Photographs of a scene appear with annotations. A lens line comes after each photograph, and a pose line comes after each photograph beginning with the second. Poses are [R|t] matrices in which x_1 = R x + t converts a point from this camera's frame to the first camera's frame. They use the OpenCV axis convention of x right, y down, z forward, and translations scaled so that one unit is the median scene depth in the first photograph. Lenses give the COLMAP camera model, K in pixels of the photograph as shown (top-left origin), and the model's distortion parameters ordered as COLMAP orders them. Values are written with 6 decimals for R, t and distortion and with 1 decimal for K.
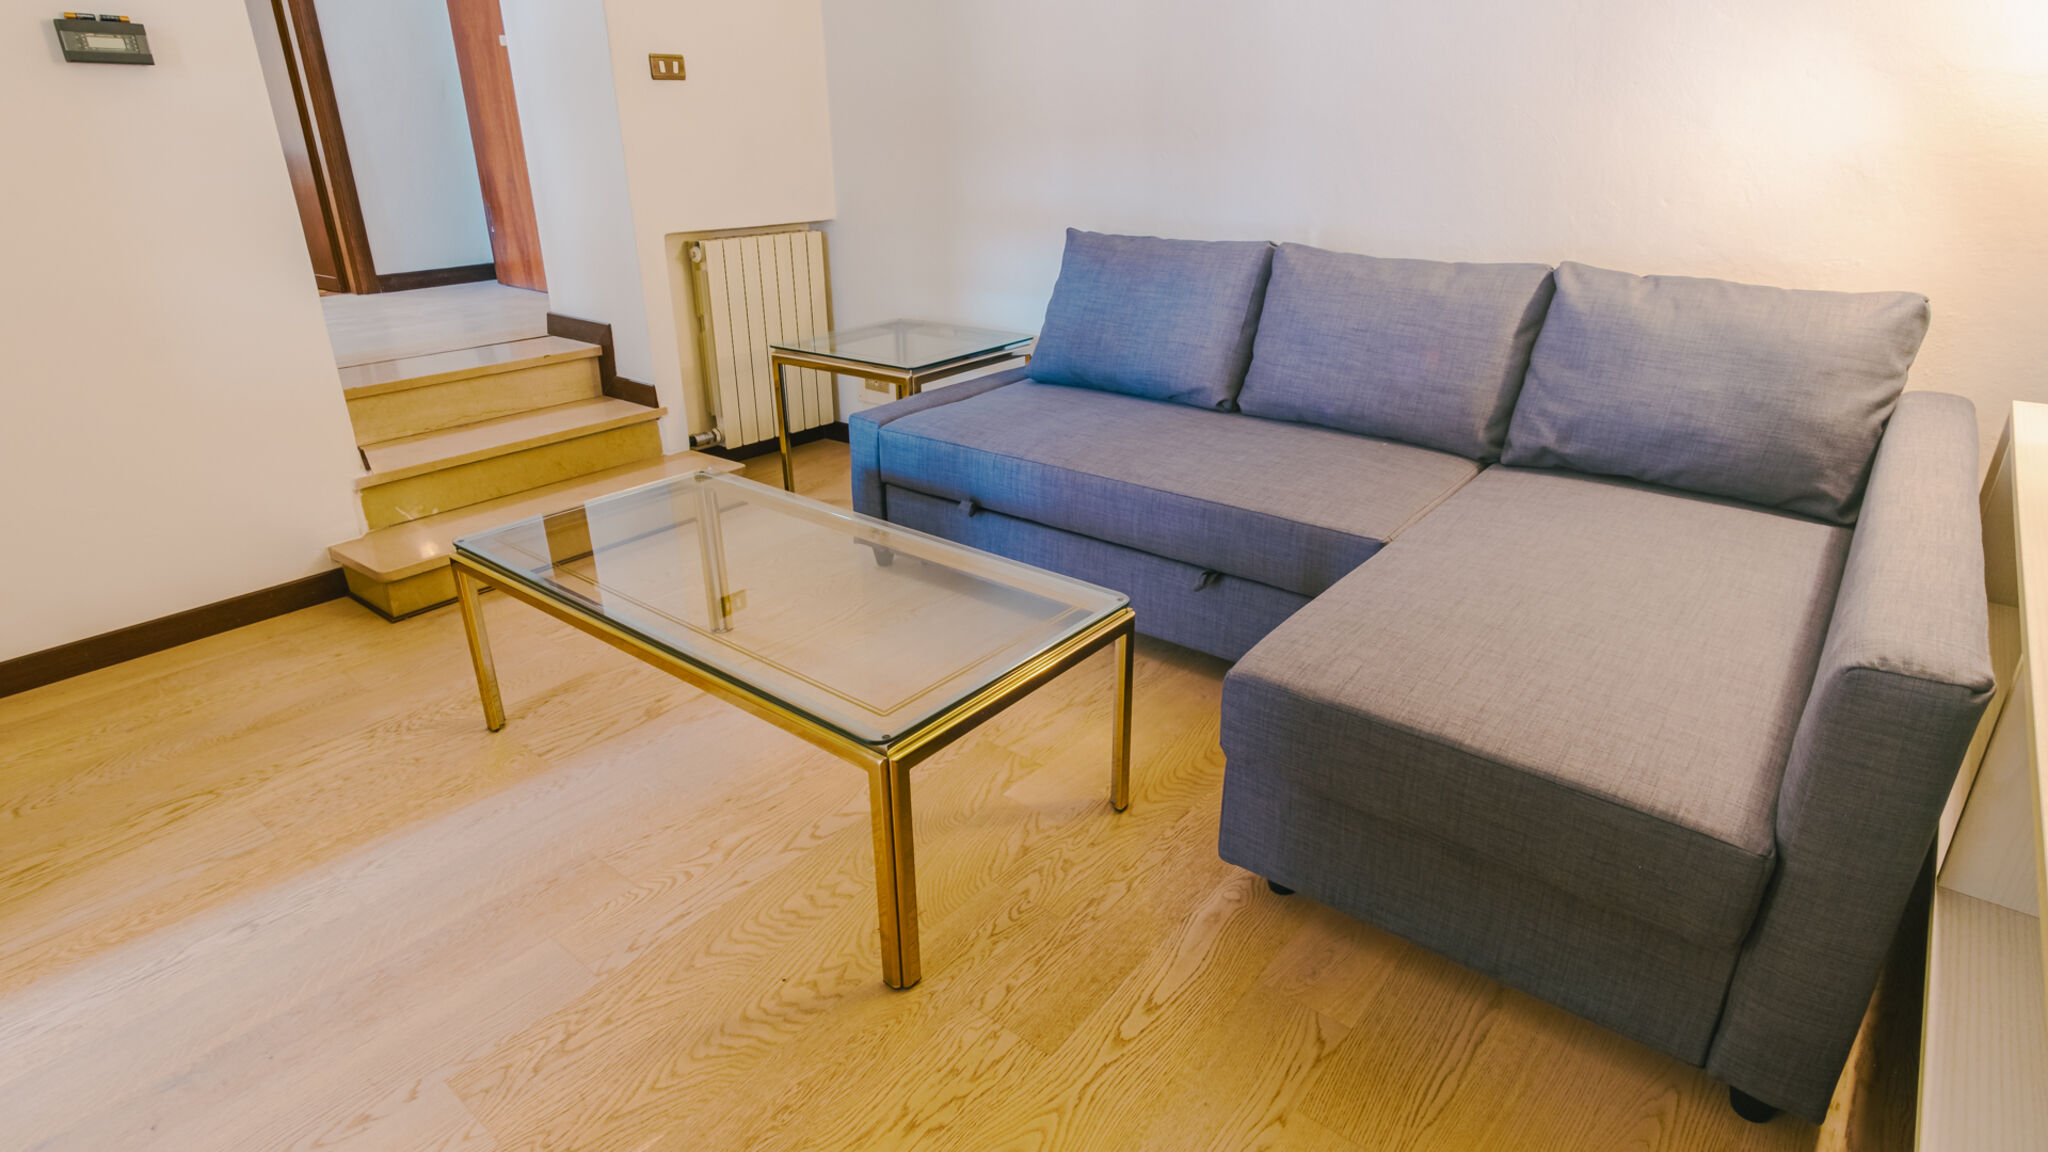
lens RADIAL K [[1083.2, 0, 1023.6], [0, 1083.2, 571.3], [0, 0, 1]] dist [-0.000729, 0.006527]
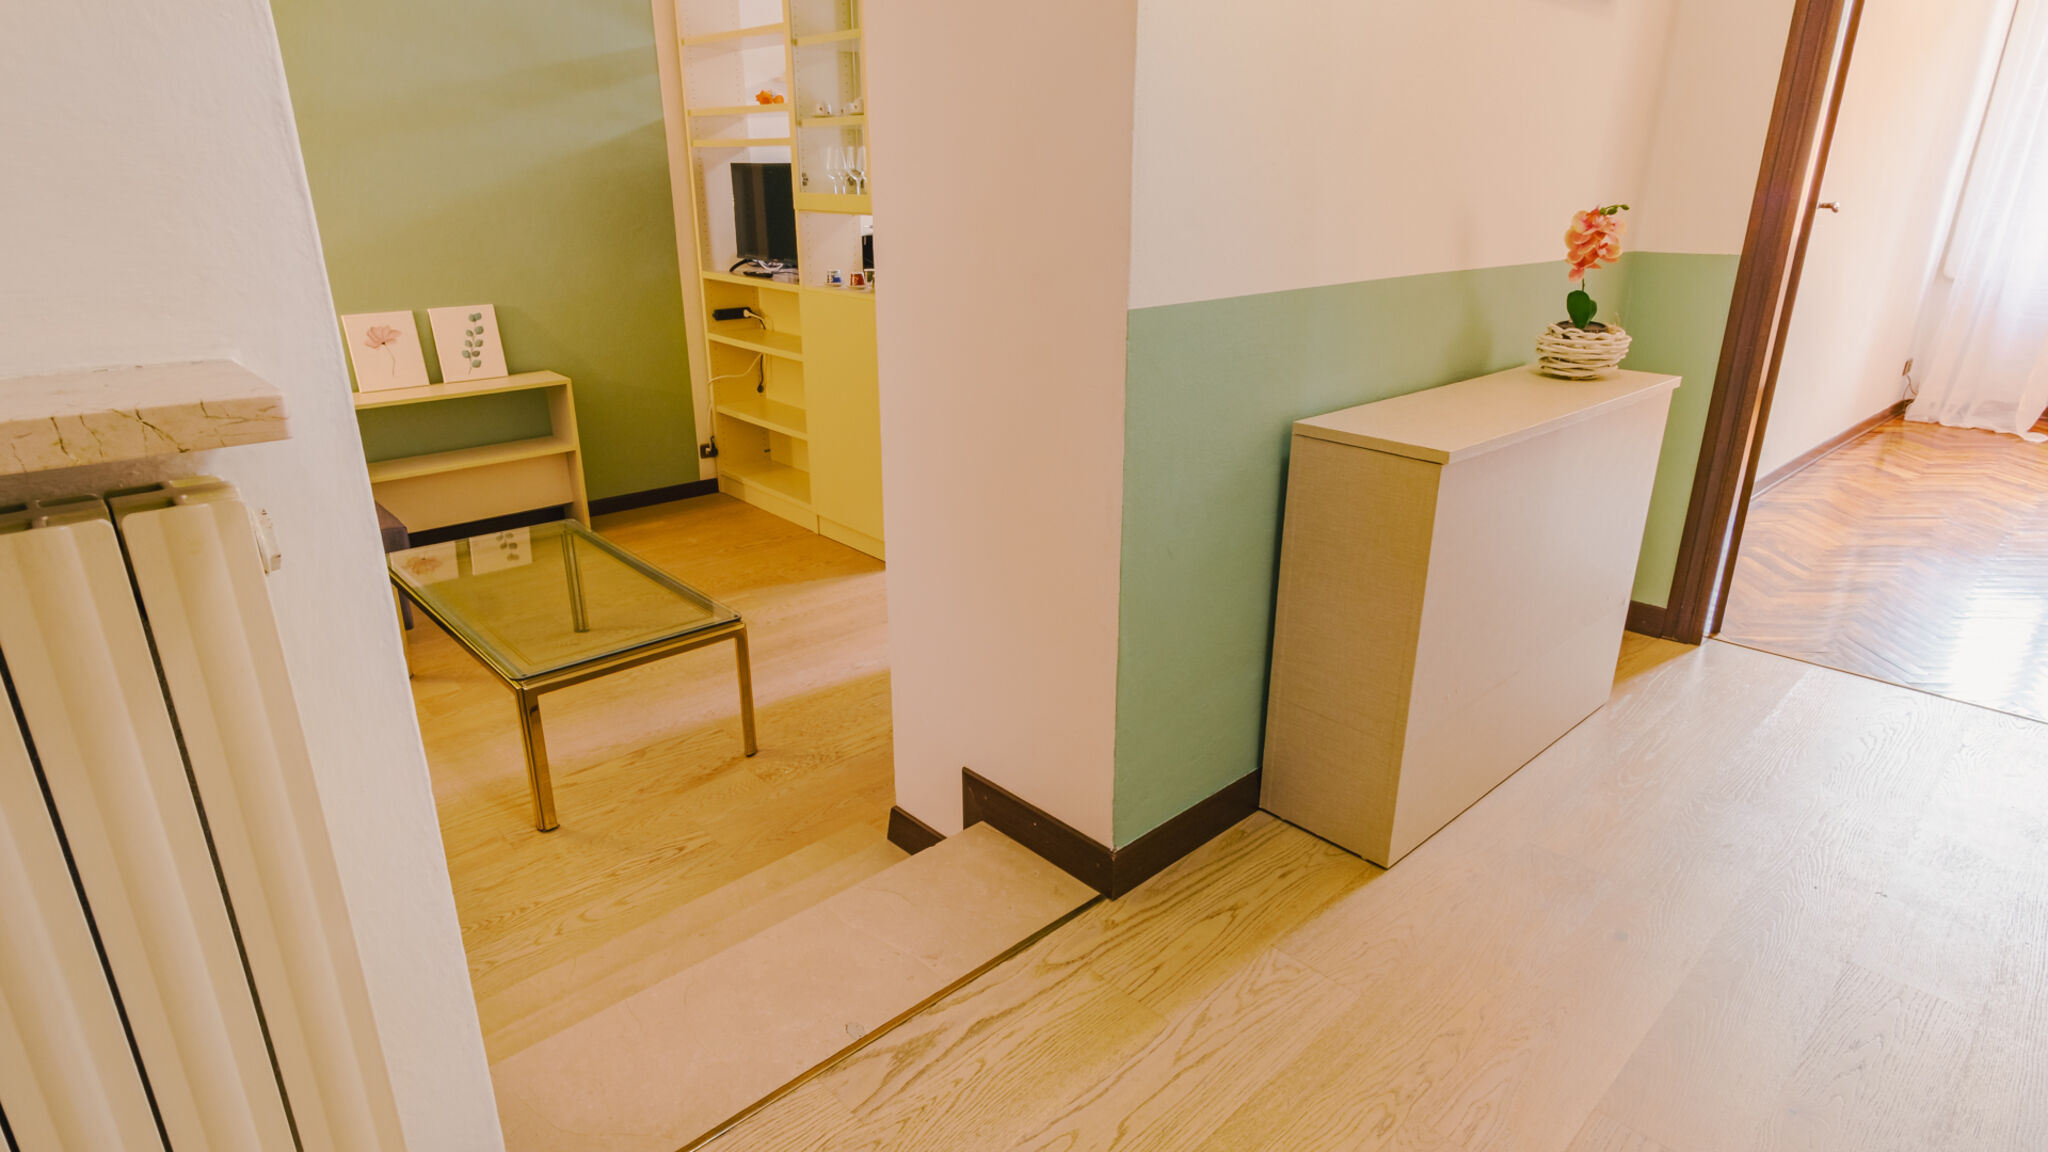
lens RADIAL K [[1083.2, 0, 1023.6], [0, 1083.2, 571.3], [0, 0, 1]] dist [-0.000729, 0.006527]
pose [[-0.989153, -0.049631, 0.138248, -0.974973], [0.056021, 0.742581, 0.667409, -0.889510], [-0.135785, 0.667915, -0.731746, 1.749825]]
